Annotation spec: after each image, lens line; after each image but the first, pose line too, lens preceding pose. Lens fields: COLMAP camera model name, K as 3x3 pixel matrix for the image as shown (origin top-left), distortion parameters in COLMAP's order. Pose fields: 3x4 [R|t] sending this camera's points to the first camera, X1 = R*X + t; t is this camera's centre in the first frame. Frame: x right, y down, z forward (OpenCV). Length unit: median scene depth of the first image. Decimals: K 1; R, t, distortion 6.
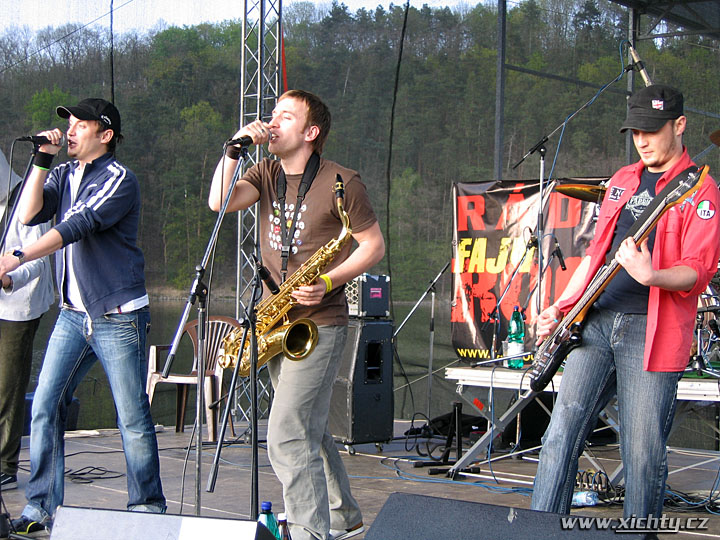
lens RADIAL K [[1342.2, 0, 360.0], [0, 1342.2, 270.0], [0, 0, 1]] dist [-0.176879, 0.212084]
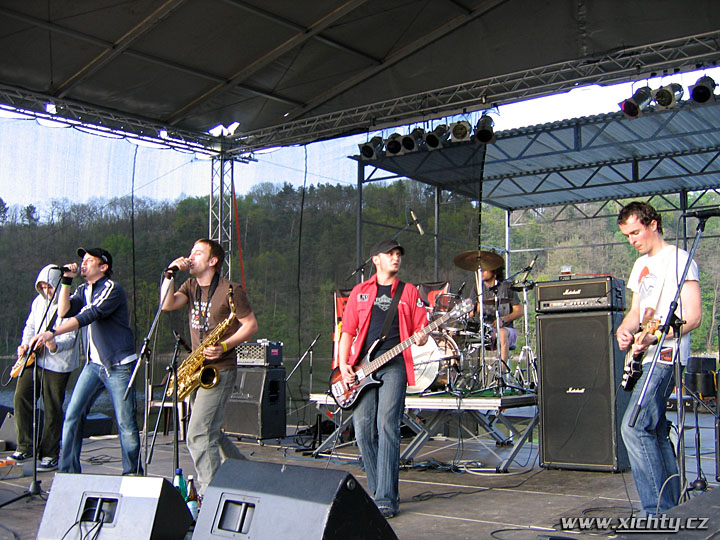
lens RADIAL K [[793.1, 0, 360.0], [0, 793.1, 270.0], [0, 0, 1]] dist [-0.143031, 0.131951]
pose [[0.997333, -0.011808, 0.072029, 0.053769], [0.018057, 0.996068, -0.086727, 0.001718], [-0.070722, 0.087796, 0.993625, -0.046603]]
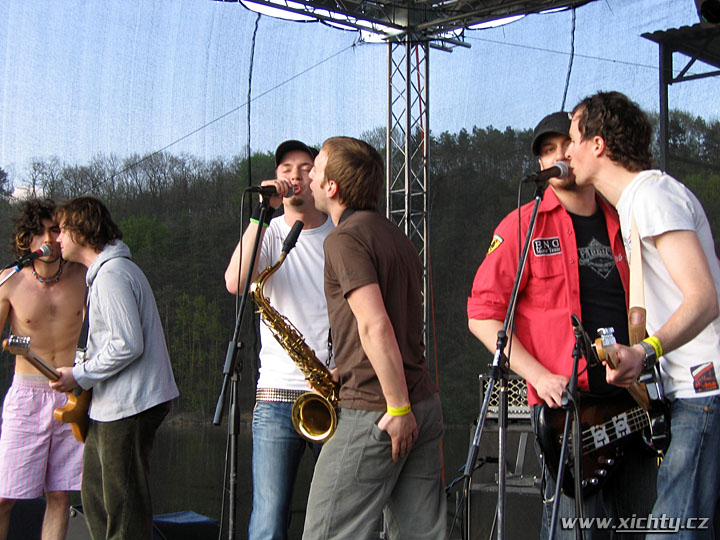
lens RADIAL K [[1342.2, 0, 360.0], [0, 1342.2, 270.0], [0, 0, 1]] dist [-0.176879, 0.212084]
pose [[0.998076, -0.014653, -0.060250, -0.089581], [0.008966, 0.995570, -0.093599, 0.019316], [0.061355, 0.092878, 0.993785, 0.130987]]
